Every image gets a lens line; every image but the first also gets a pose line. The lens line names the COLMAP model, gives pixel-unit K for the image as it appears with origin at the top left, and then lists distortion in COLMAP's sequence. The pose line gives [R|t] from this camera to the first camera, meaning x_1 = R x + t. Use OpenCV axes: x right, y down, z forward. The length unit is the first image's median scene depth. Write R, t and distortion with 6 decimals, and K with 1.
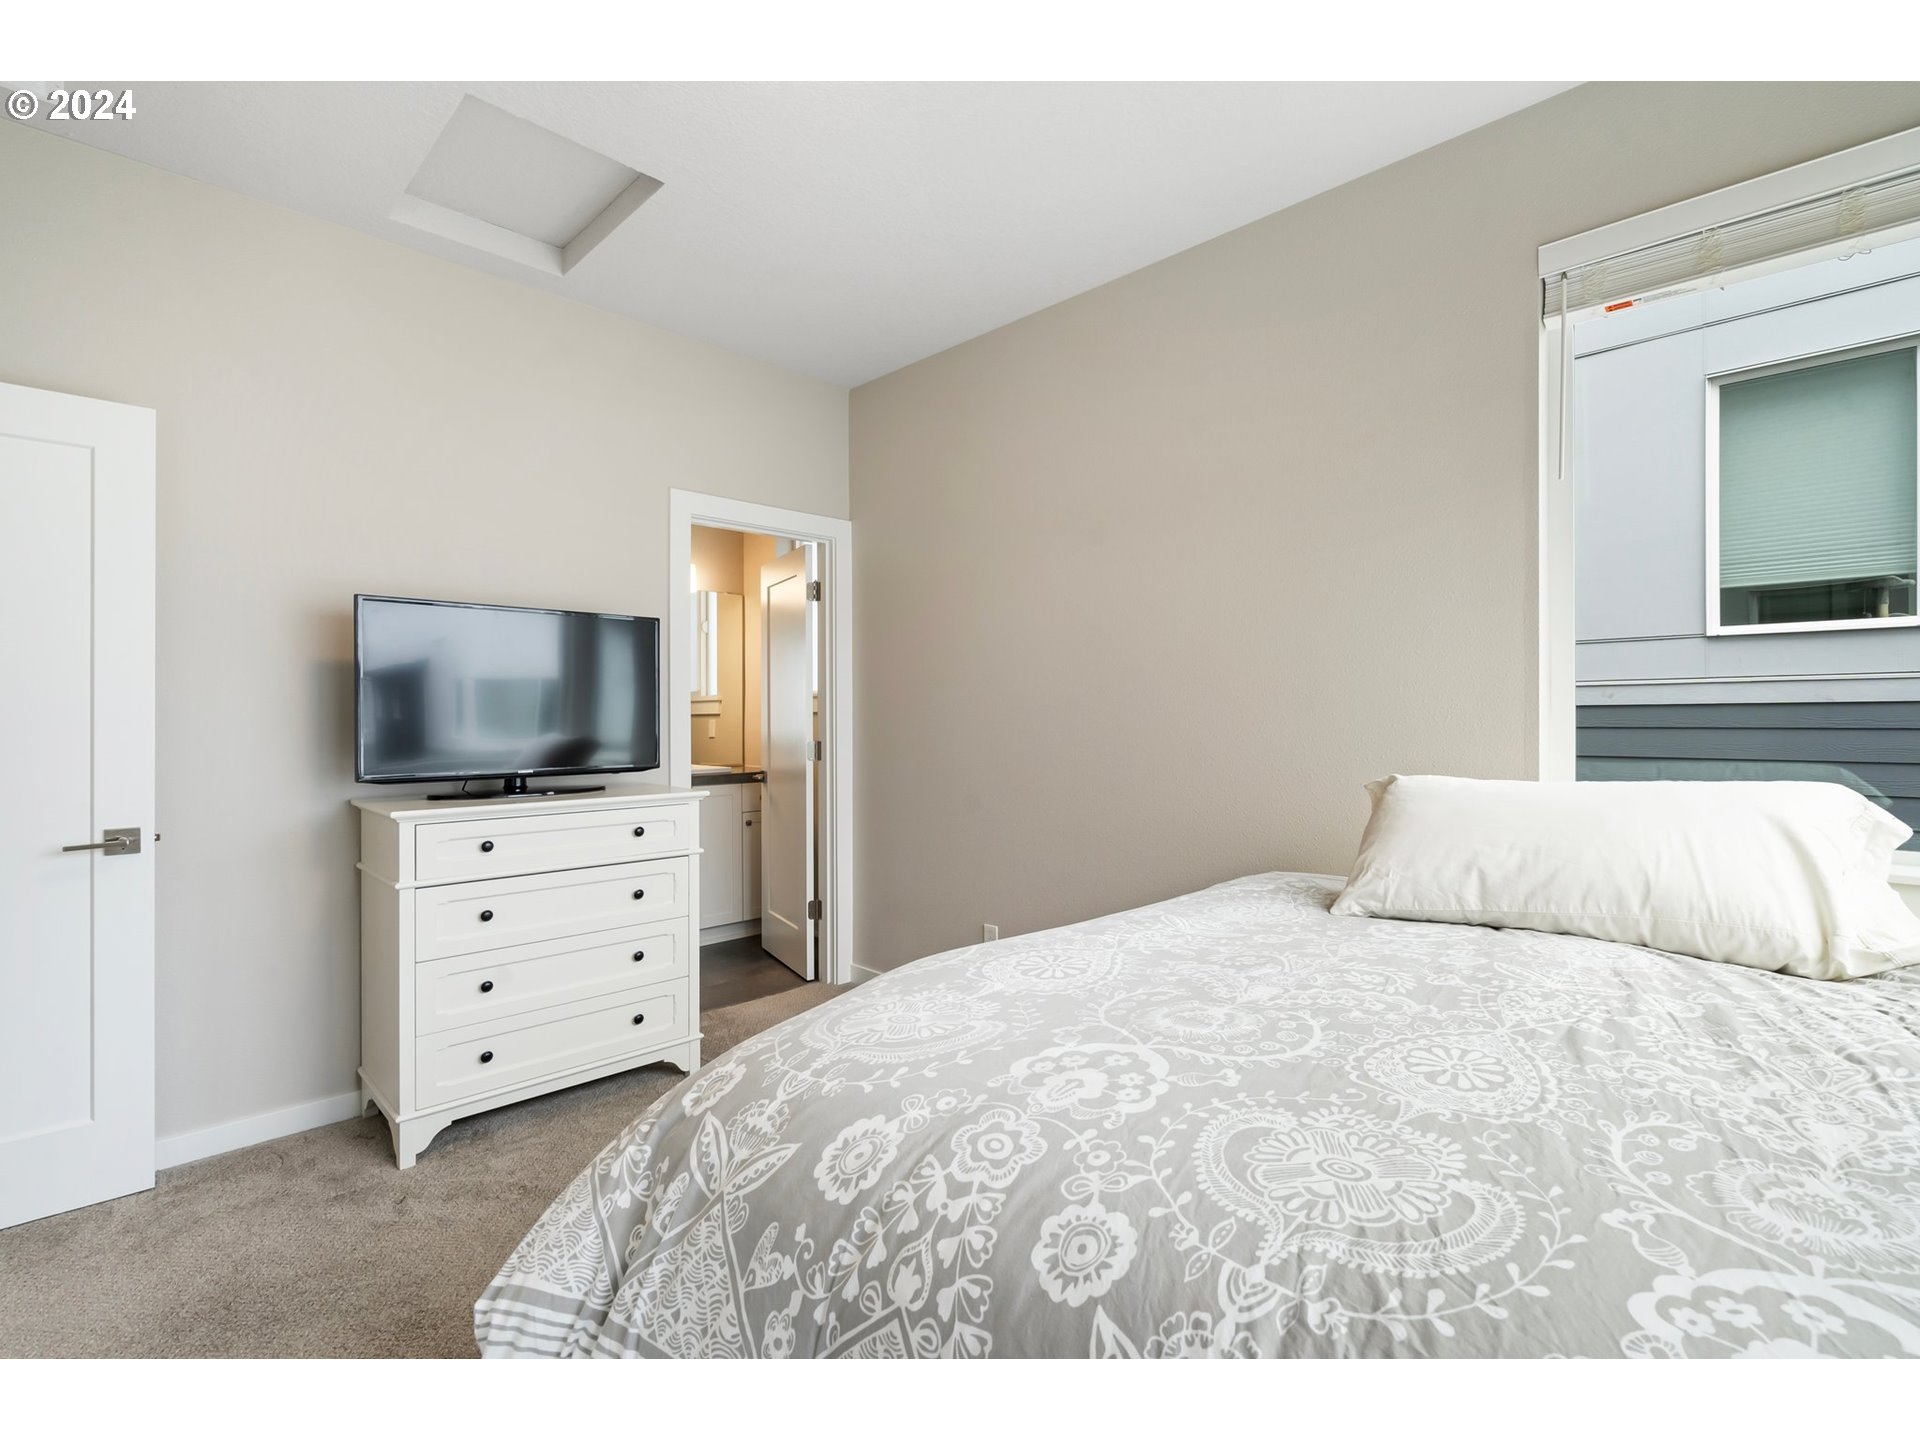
lens RADIAL K [[894.1, 0, 960.4], [0, 894.1, 705.4], [0, 0, 1]] dist [-0.000763, -0.000082]
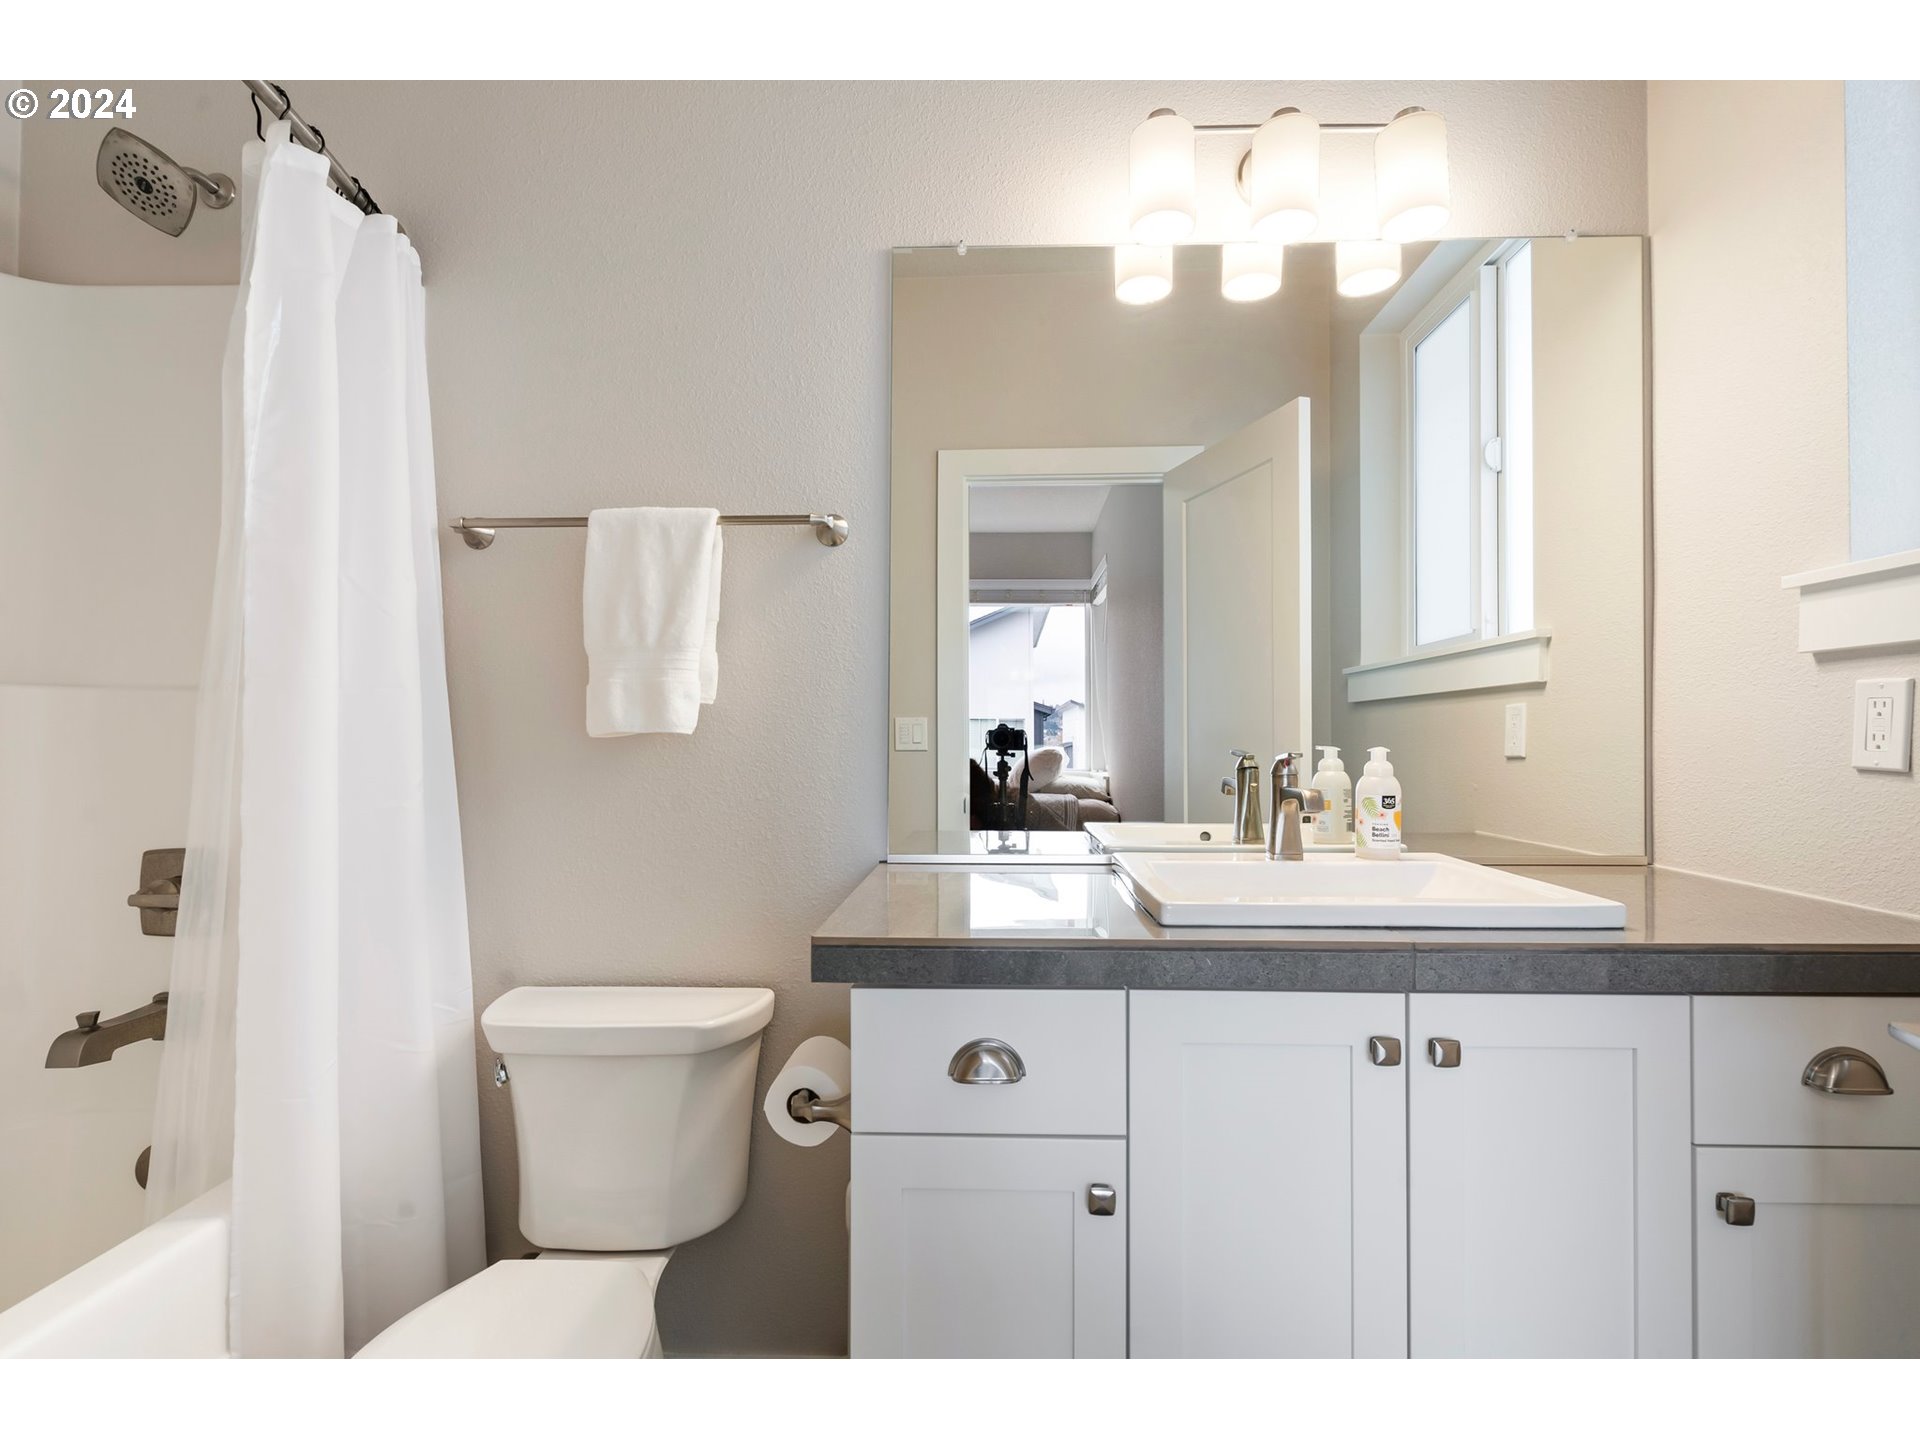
lens RADIAL K [[894.1, 0, 960.4], [0, 894.1, 705.4], [0, 0, 1]] dist [-0.000763, -0.000082]
pose [[0.677824, -0.006330, -0.735197, -0.178350], [0.001896, 0.999975, -0.006861, 0.018103], [0.735222, 0.003257, 0.677819, 0.638828]]
